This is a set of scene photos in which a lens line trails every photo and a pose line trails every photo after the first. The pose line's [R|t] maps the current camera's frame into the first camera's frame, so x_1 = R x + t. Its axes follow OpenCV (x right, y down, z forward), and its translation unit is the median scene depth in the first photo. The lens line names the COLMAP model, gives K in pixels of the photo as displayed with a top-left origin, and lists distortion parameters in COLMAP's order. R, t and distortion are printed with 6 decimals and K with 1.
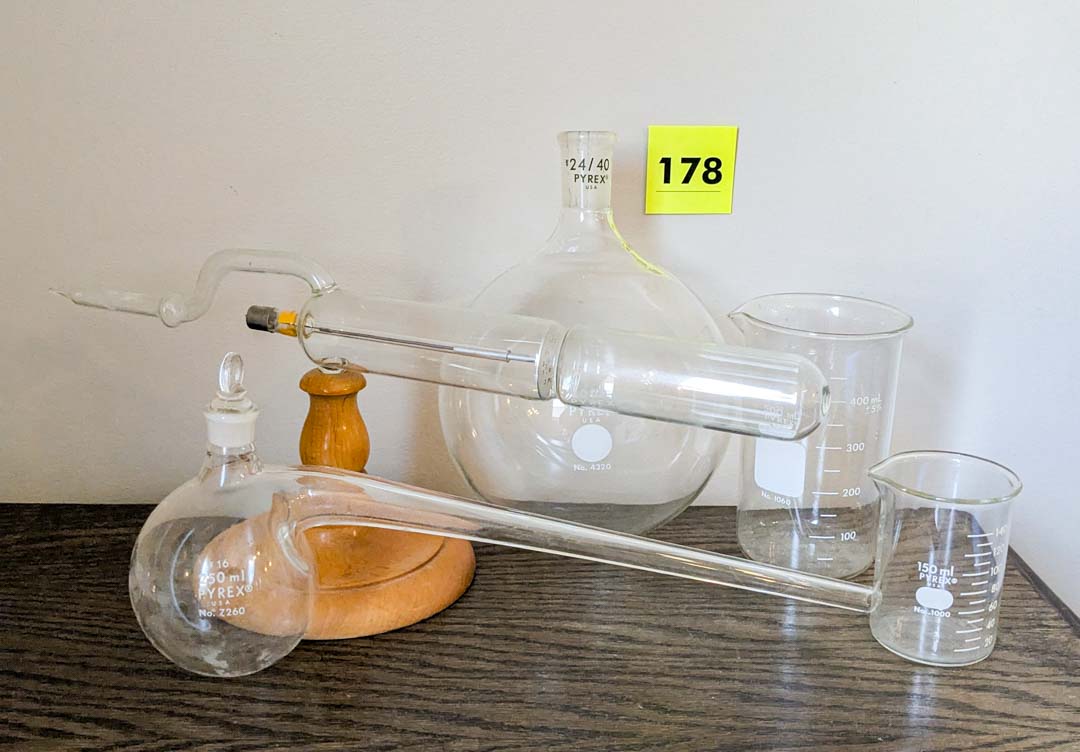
lens RADIAL K [[1103.5, 0, 554.4], [0, 1103.5, 359.1], [0, 0, 1]] dist [0.062540, -0.207969]
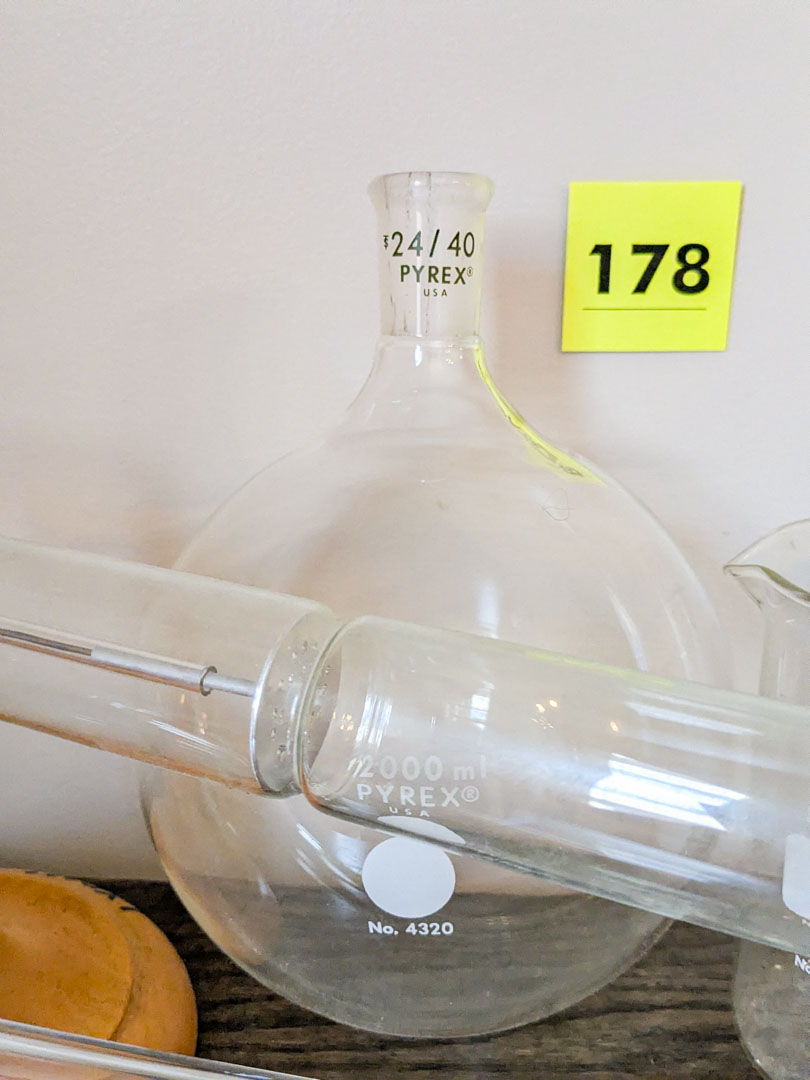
lens RADIAL K [[1141.3, 0, 401.8], [0, 1141.3, 538.6], [0, 0, 1]] dist [0.100086, -0.346970]
pose [[0.996078, 0.012669, -0.087570, 0.059212], [-0.010708, 0.999682, 0.022829, -0.057148], [0.087832, -0.021802, 0.995897, 0.474557]]
